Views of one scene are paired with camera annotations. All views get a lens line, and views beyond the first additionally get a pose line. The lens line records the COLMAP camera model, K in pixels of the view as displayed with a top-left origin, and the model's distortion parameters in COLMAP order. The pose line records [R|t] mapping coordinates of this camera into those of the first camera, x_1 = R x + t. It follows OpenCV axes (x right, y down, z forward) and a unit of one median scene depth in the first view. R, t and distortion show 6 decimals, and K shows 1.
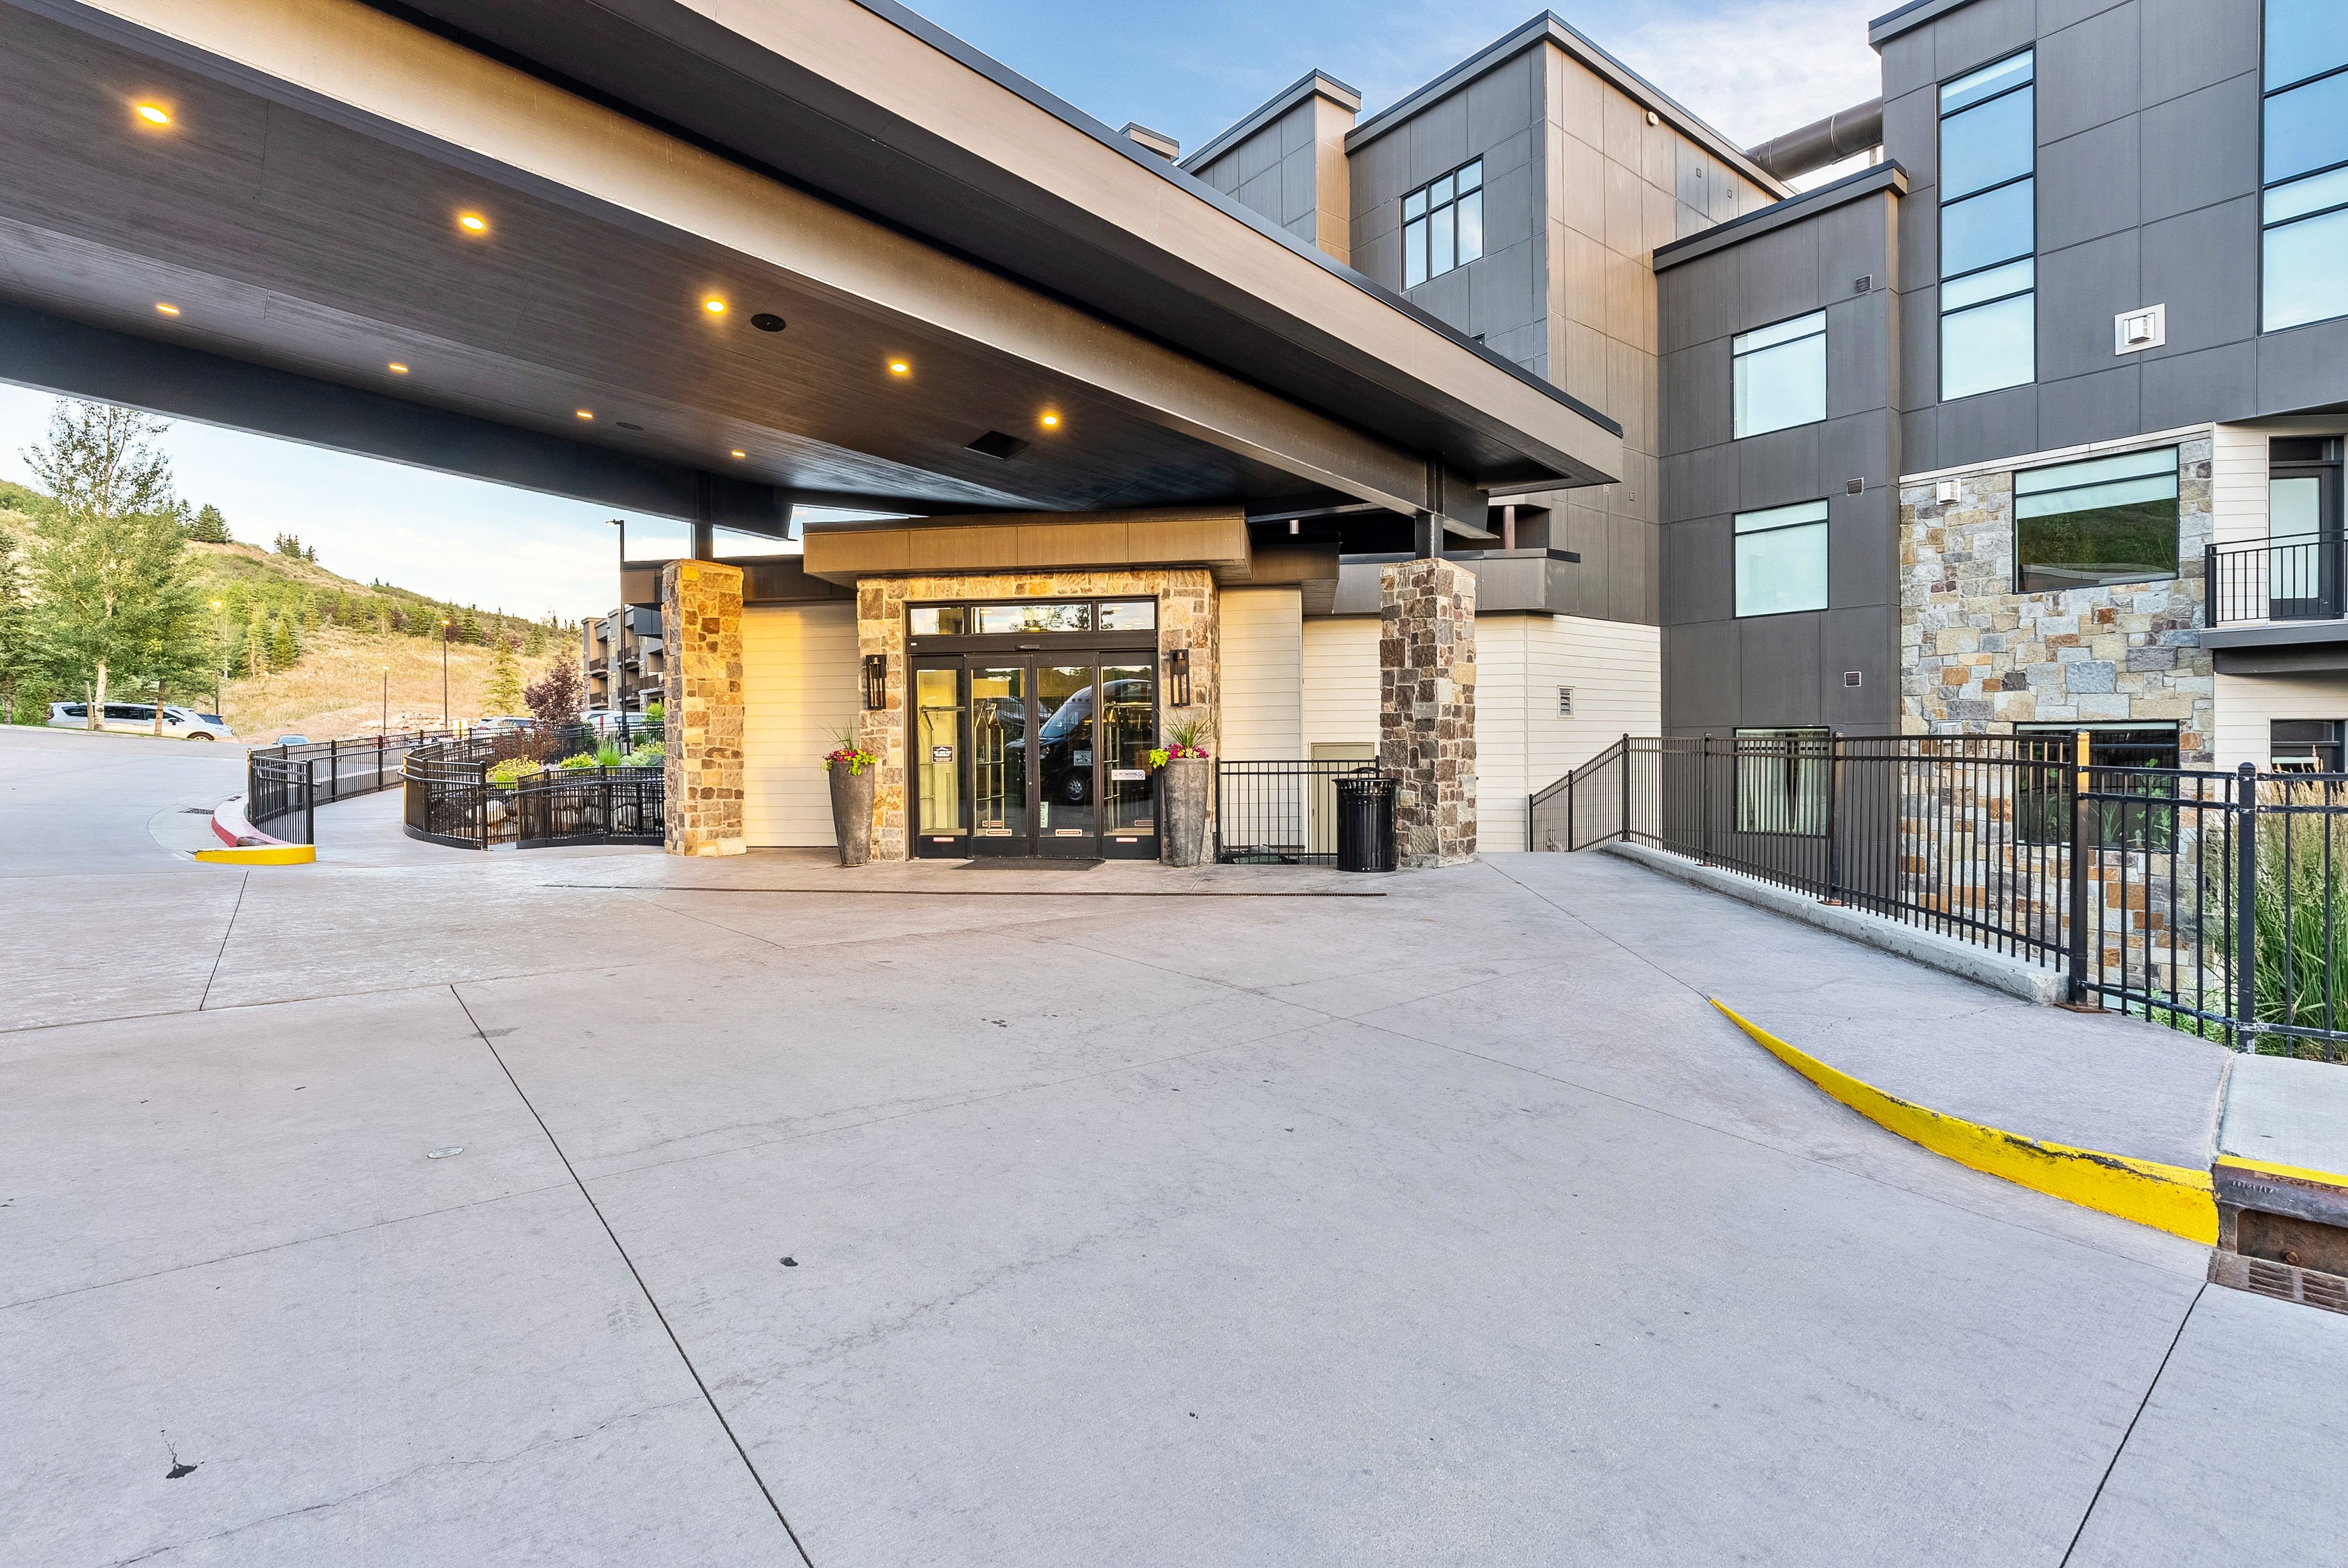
lens RADIAL K [[1108.4, 0, 1179.2], [0, 1108.4, 767.6], [0, 0, 1]] dist [-0.000372, 0.000536]
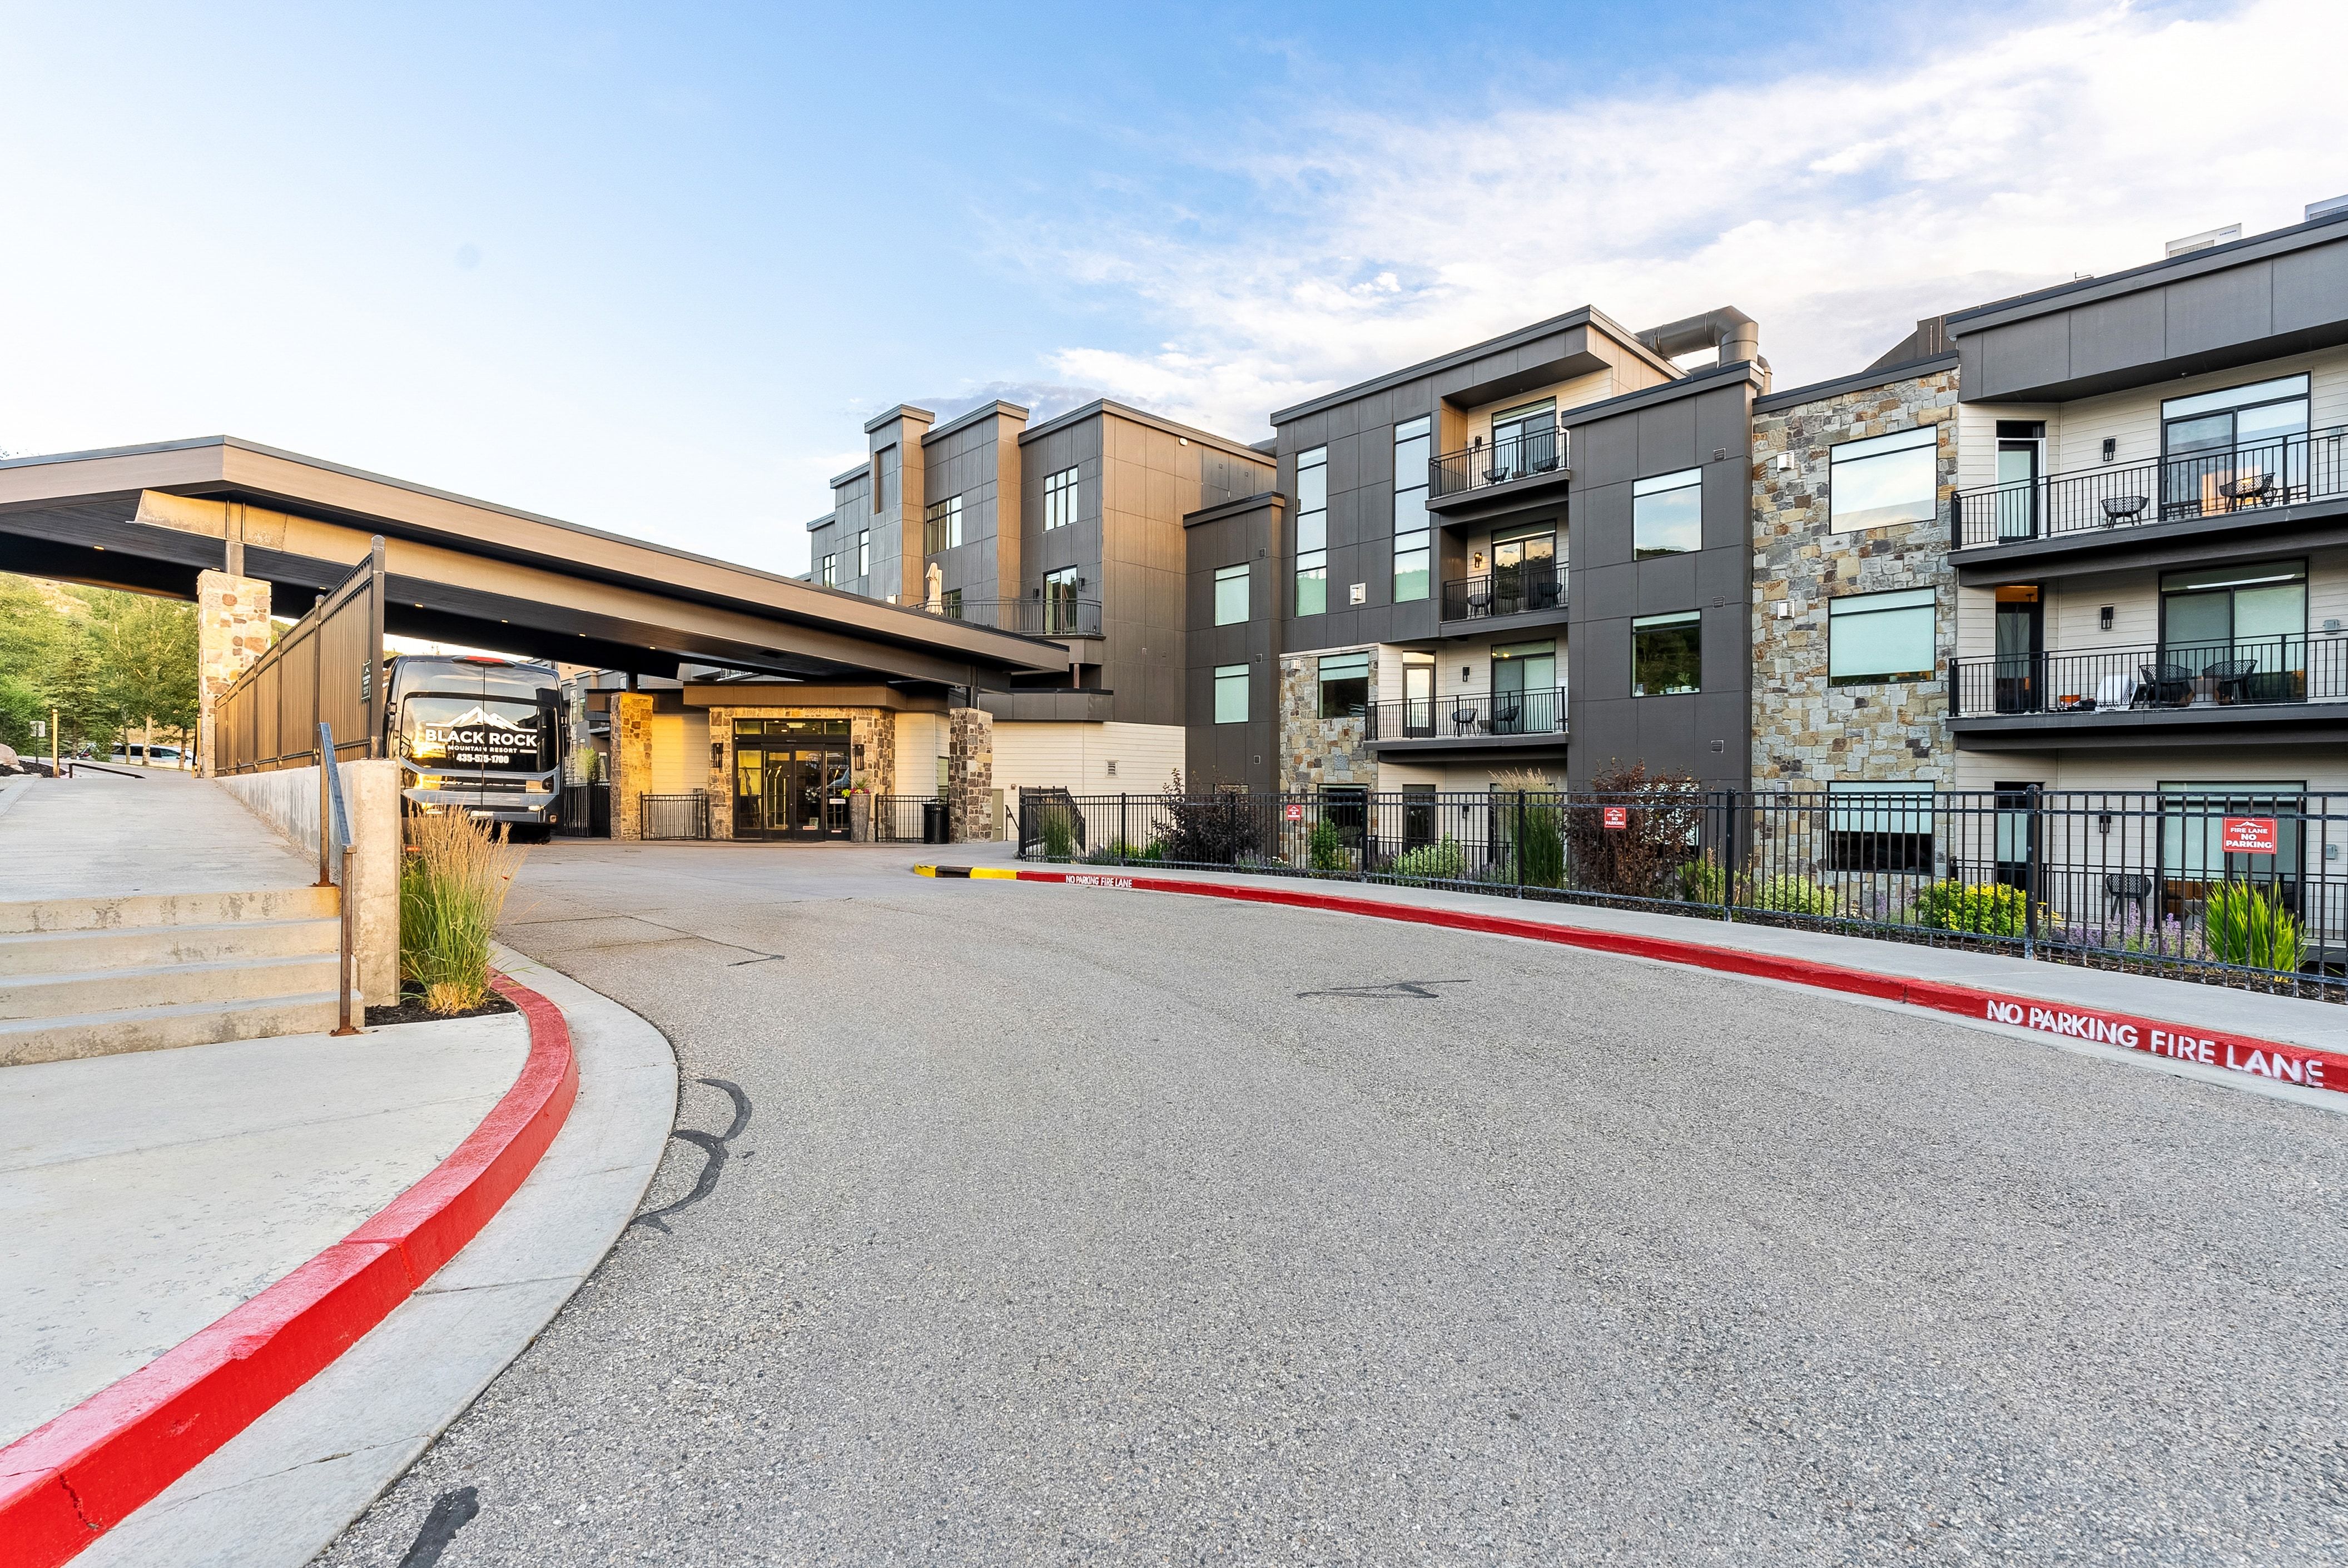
lens RADIAL K [[1098.1, 0, 1169.9], [0, 1098.1, 803.4], [0, 0, 1]] dist [0.000514, 0.000837]
pose [[0.996388, 0.015381, 0.083507, 0.352957], [-0.014462, 0.999828, -0.011598, 0.021981], [-0.083671, 0.010348, 0.996440, -0.993017]]
